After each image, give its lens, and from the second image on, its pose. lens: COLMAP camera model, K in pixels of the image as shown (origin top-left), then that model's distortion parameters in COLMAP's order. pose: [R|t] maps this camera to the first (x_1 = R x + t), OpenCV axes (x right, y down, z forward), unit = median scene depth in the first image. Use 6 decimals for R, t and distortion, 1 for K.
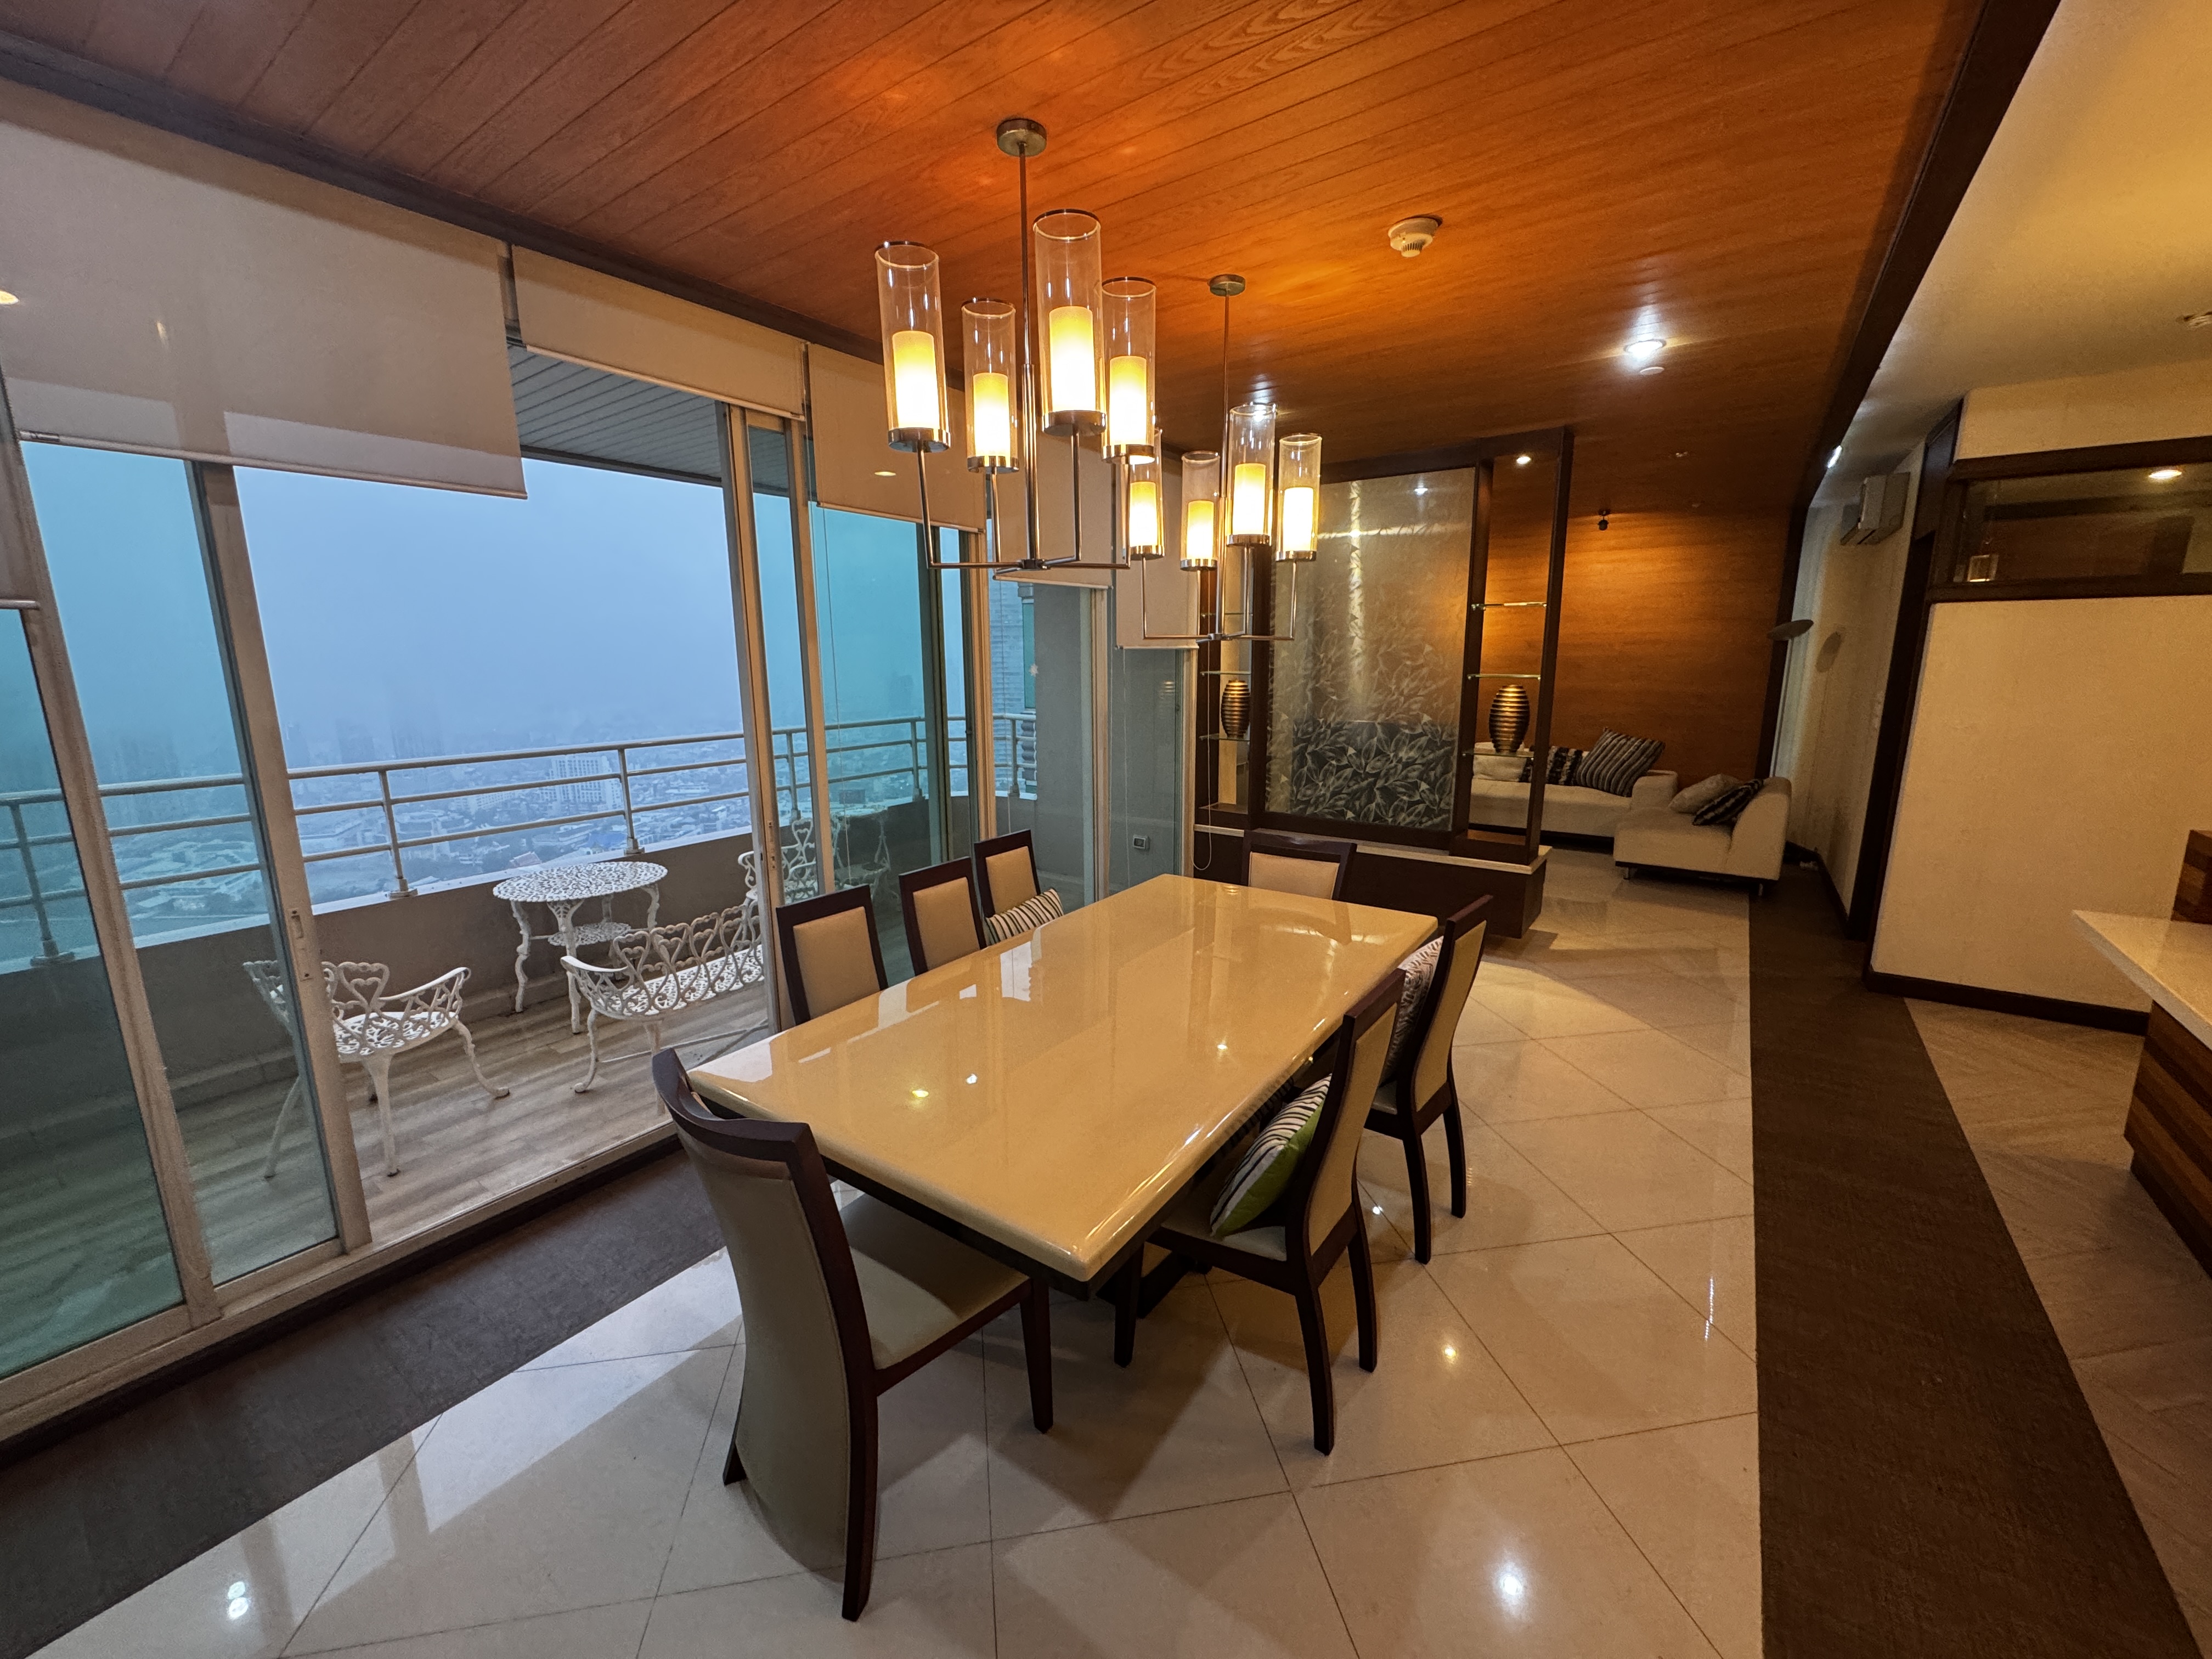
lens RADIAL K [[885.9, 0, 1108.1], [0, 885.9, 819.1], [0, 0, 1]] dist [0.000750, 0.000136]
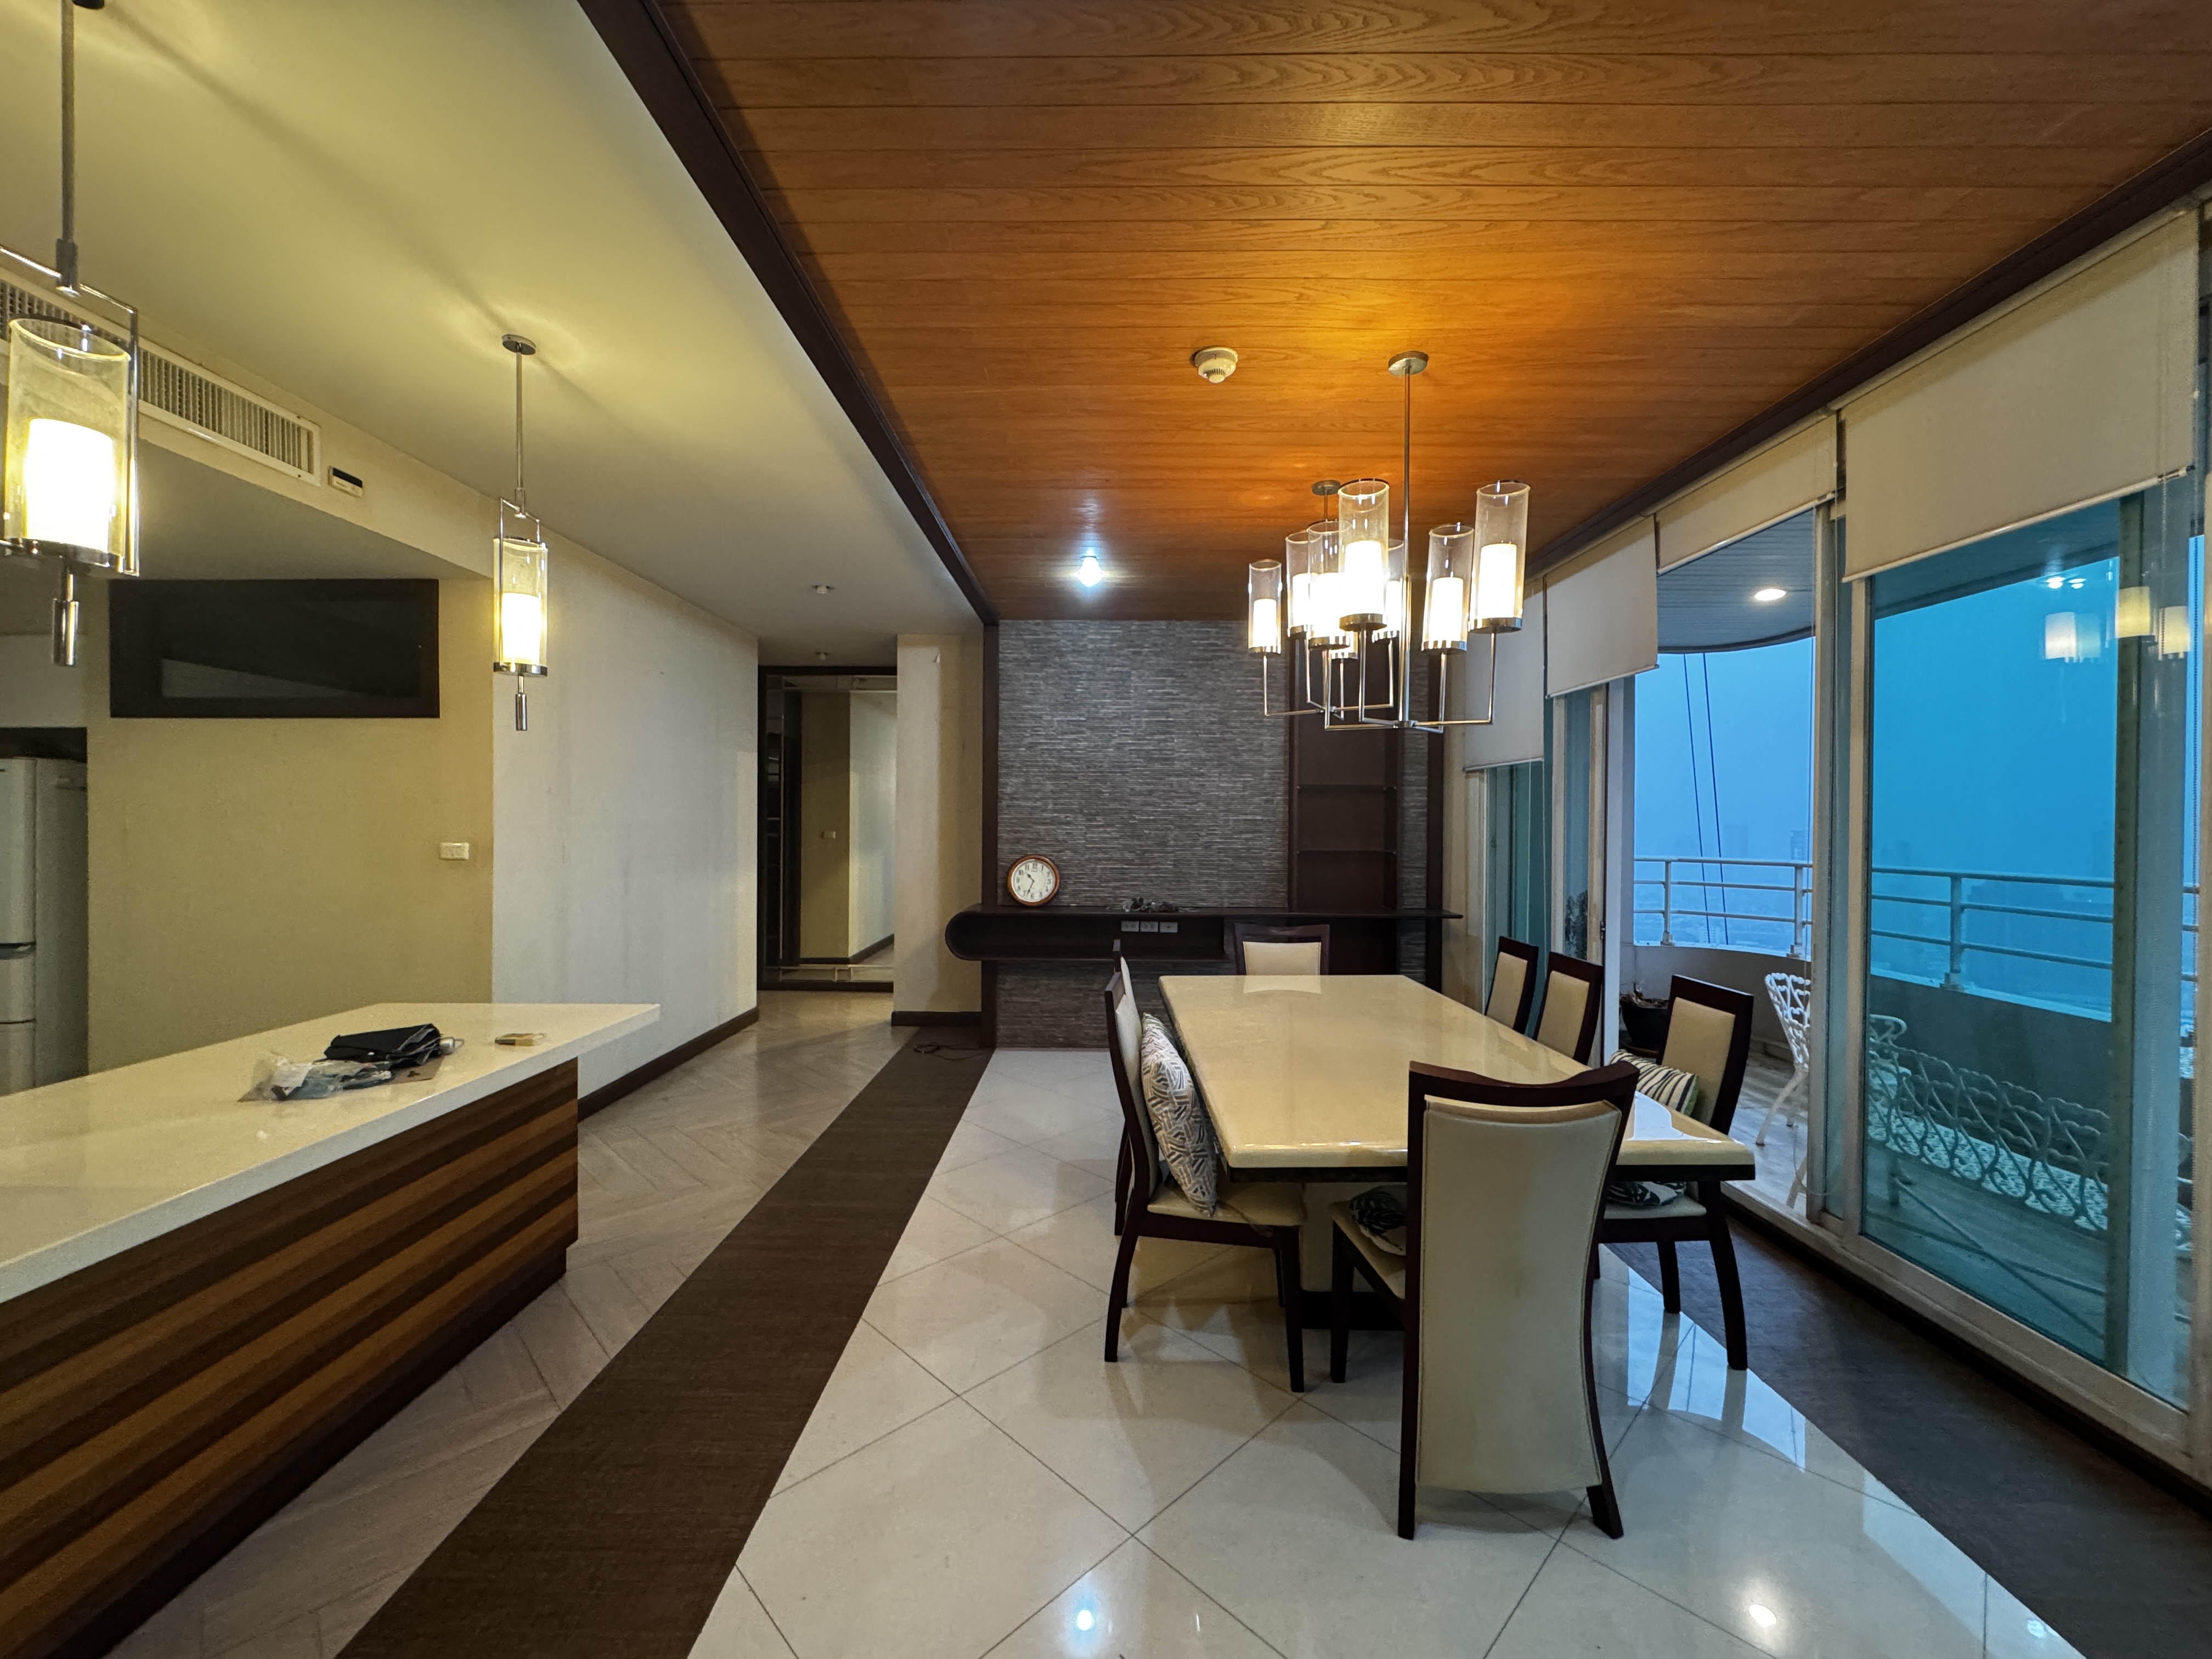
lens RADIAL K [[885.9, 0, 1108.1], [0, 885.9, 819.1], [0, 0, 1]] dist [0.000750, 0.000136]
pose [[-0.820667, 0.005308, -0.571382, 1.105484], [-0.110855, 0.979480, 0.168318, -0.299469], [0.560551, 0.201473, -0.803238, 1.966940]]
